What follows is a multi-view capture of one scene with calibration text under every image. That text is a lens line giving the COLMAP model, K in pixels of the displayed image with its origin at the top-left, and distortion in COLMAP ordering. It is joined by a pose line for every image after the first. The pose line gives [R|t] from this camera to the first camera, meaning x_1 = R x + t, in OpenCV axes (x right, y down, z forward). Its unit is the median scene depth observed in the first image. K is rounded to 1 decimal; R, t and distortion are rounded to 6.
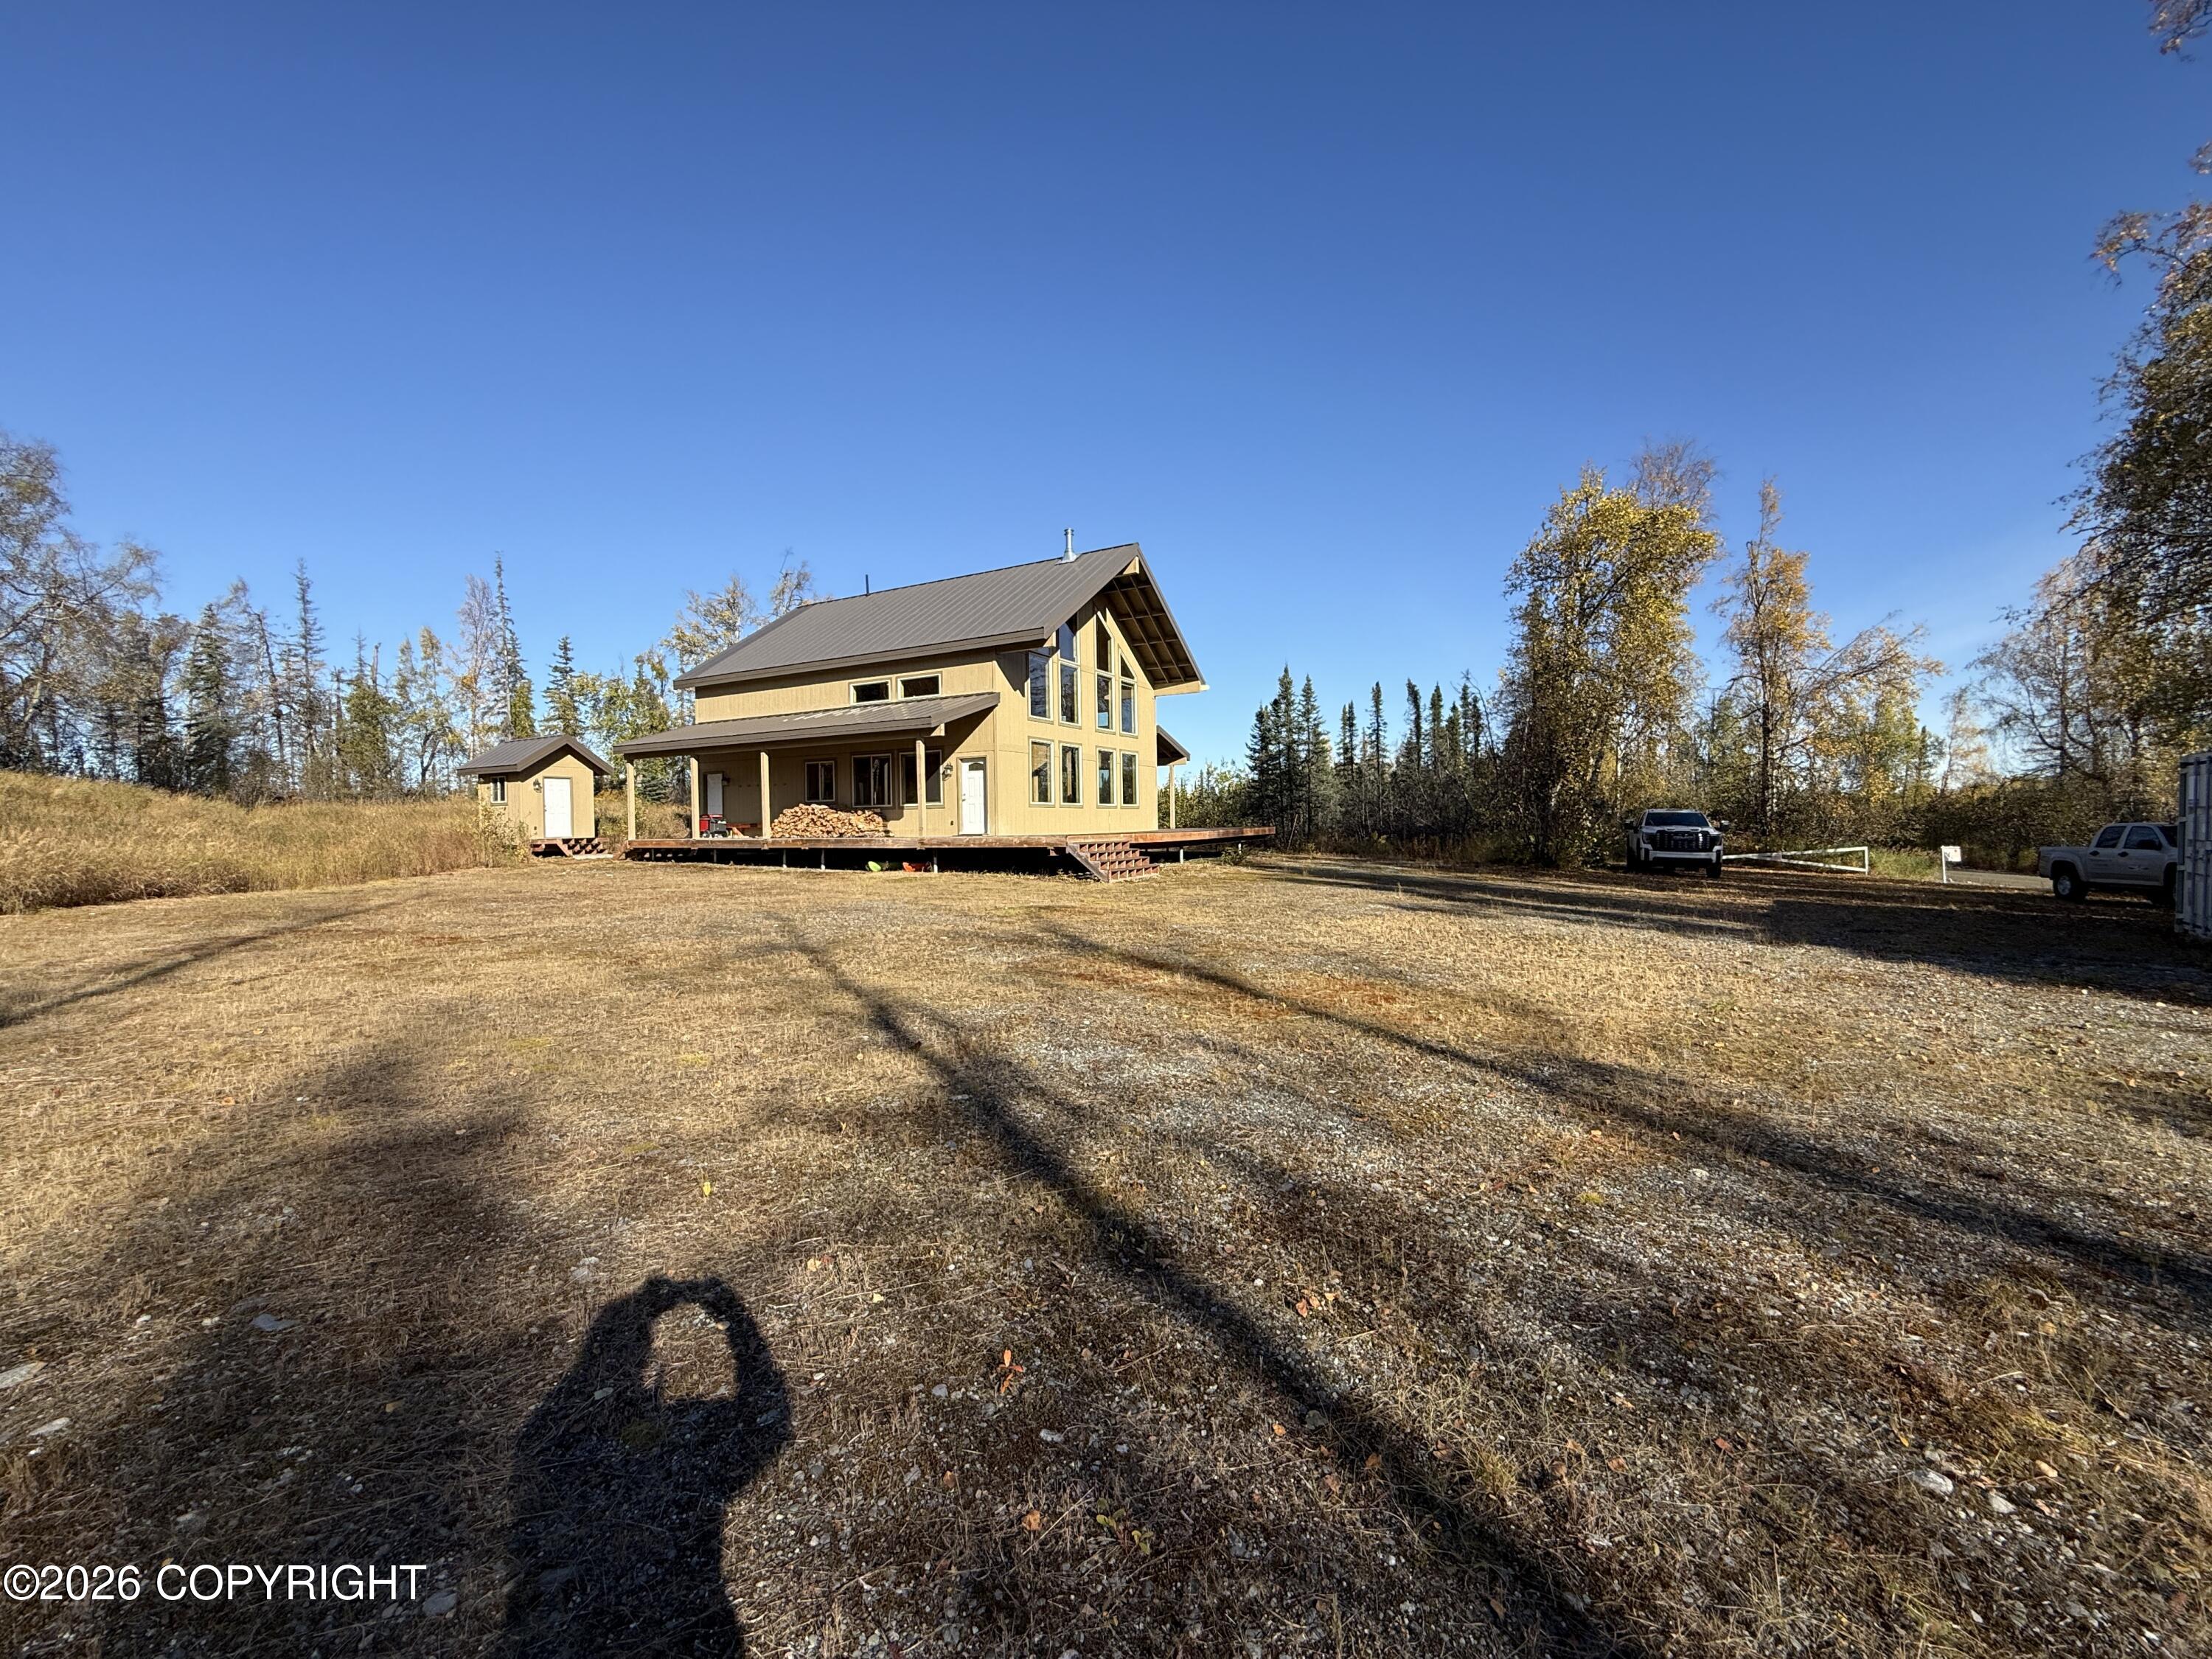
lens RADIAL K [[872.4, 0, 1106.0], [0, 872.4, 829.5], [0, 0, 1]] dist [0.000018, -0.000002]
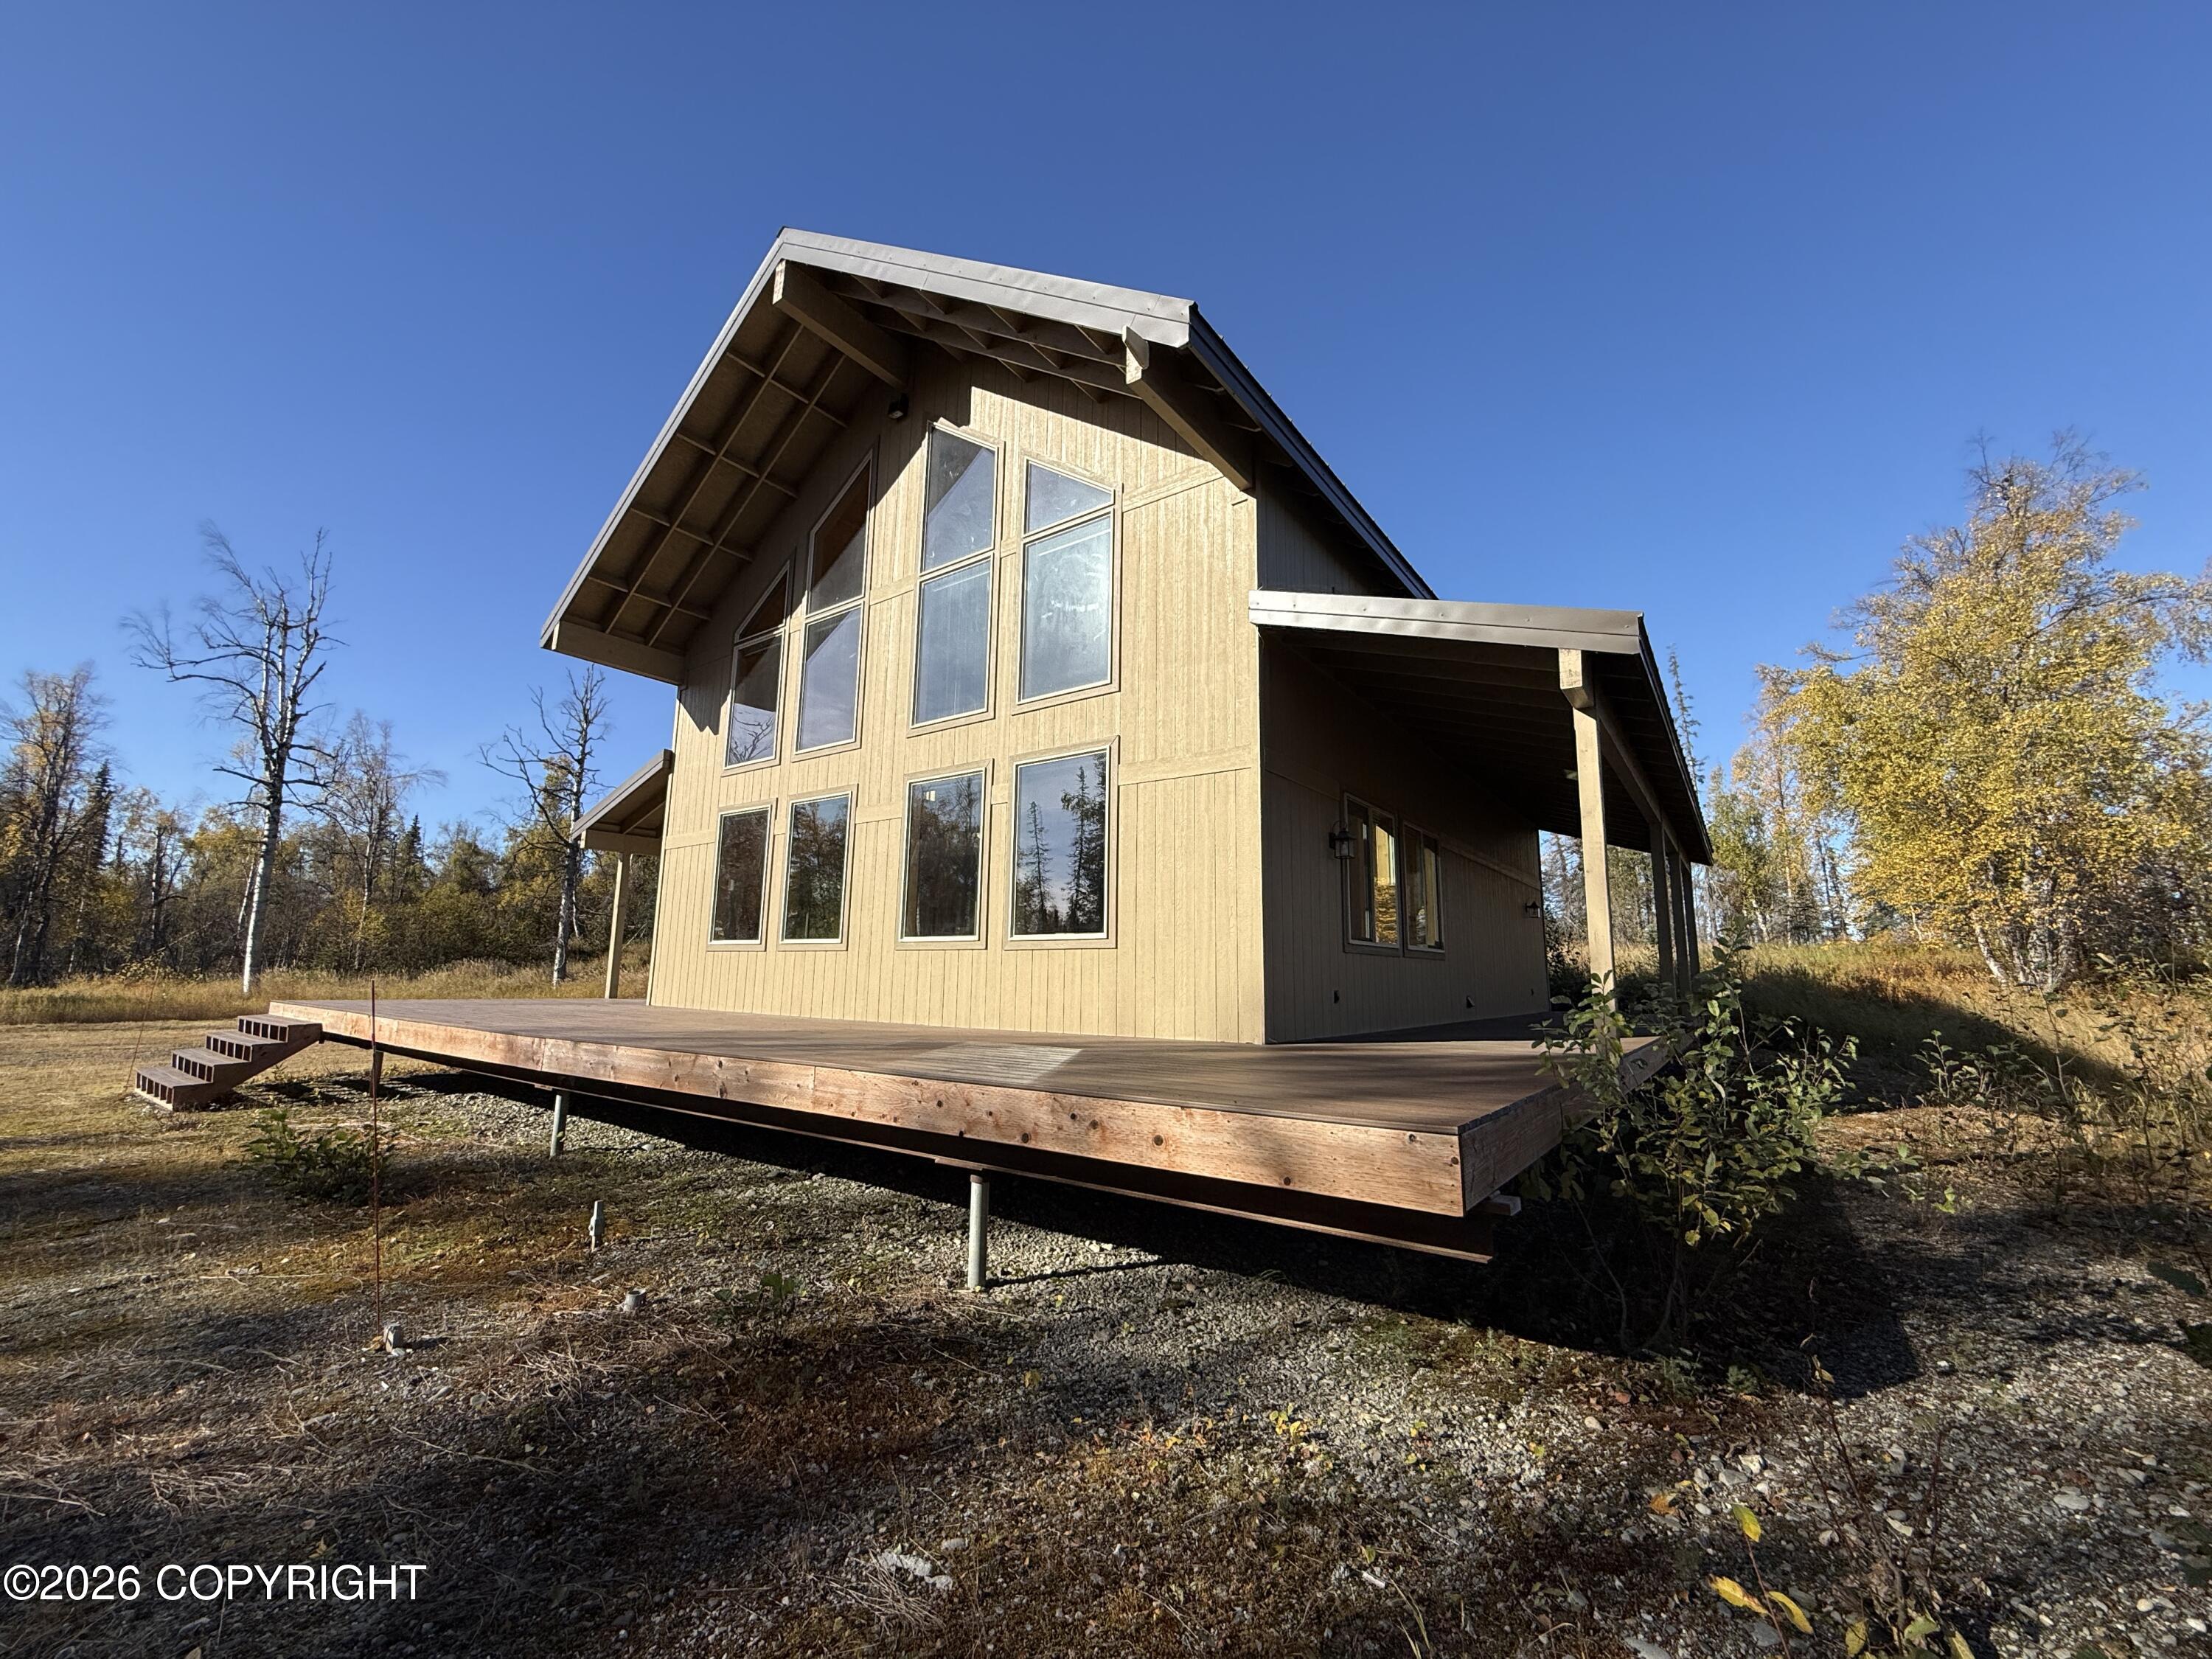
lens RADIAL K [[872.4, 0, 1106.0], [0, 872.4, 829.5], [0, 0, 1]] dist [0.000018, -0.000002]
pose [[-0.117245, -0.146148, -0.982290, 0.344177], [-0.025258, 0.989231, -0.144166, -0.025702], [0.992782, 0.007908, -0.119674, 1.180475]]
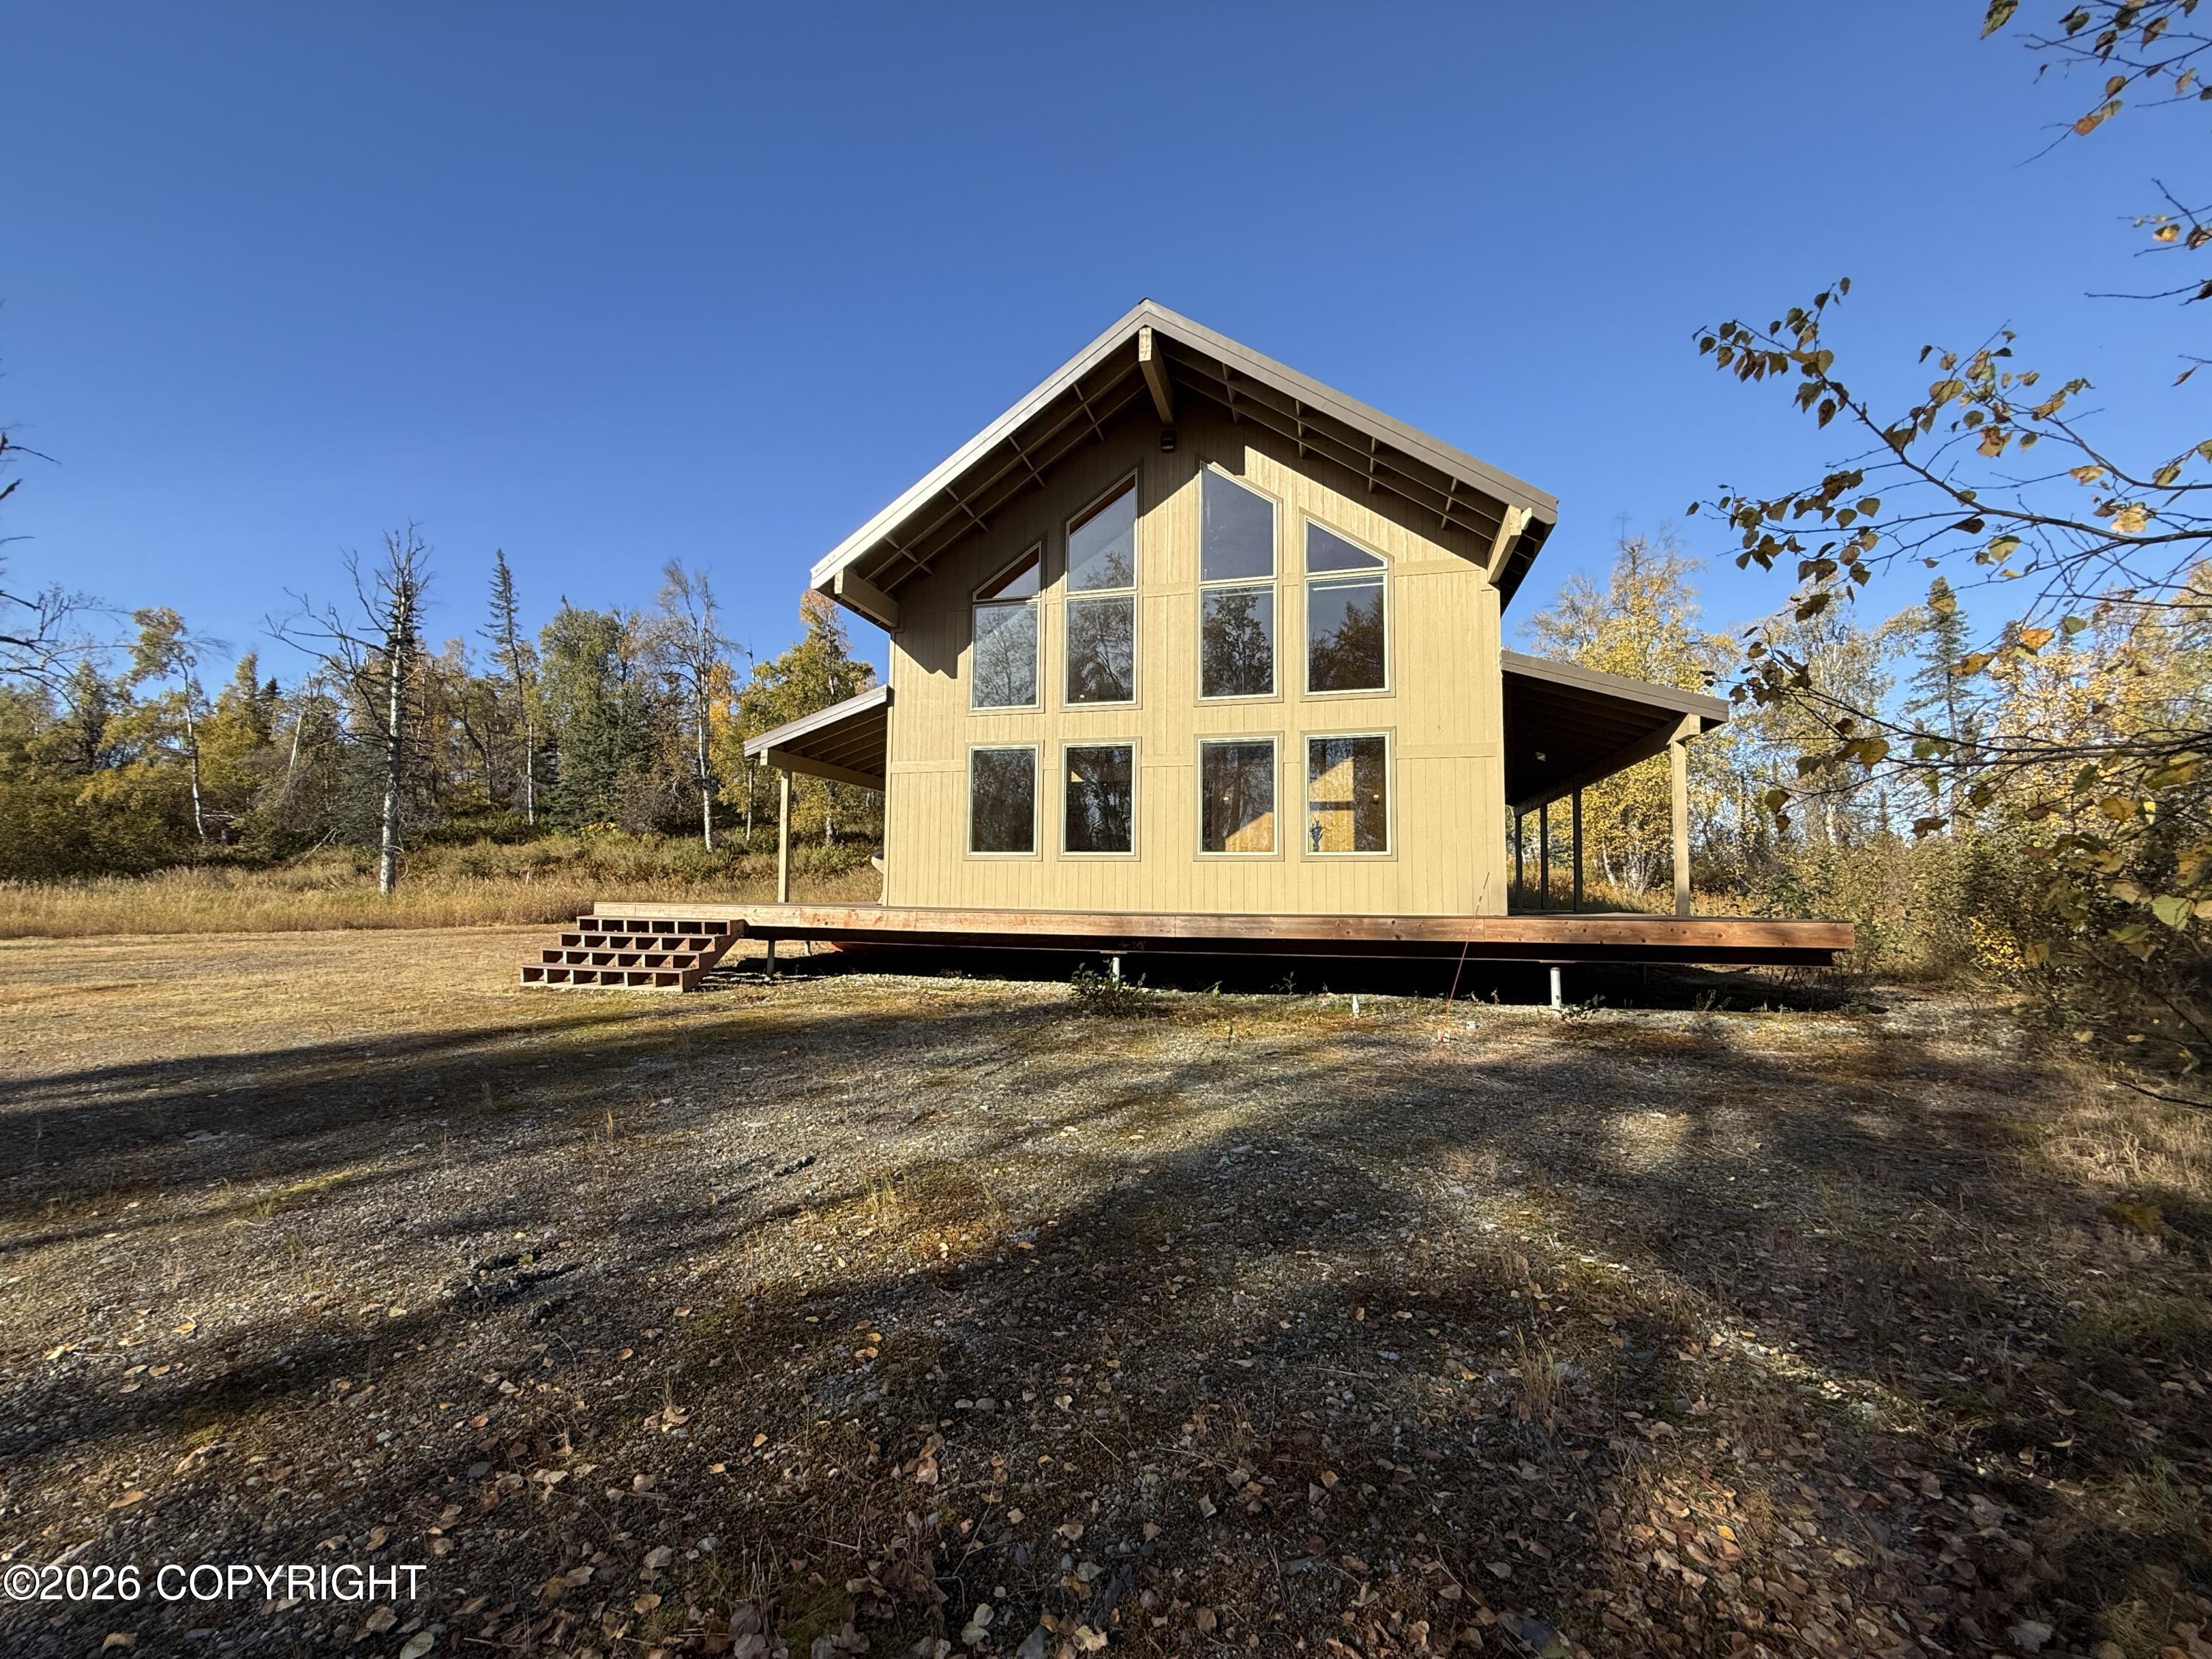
lens RADIAL K [[888.9, 0, 1095.3], [0, 888.9, 835.9], [0, 0, 1]] dist [0.001509, -0.000005]
pose [[0.244638, -0.048169, -0.968417, 0.479536], [-0.030833, 0.997874, -0.057423, -0.009136], [0.969124, 0.043907, 0.242633, 0.868825]]
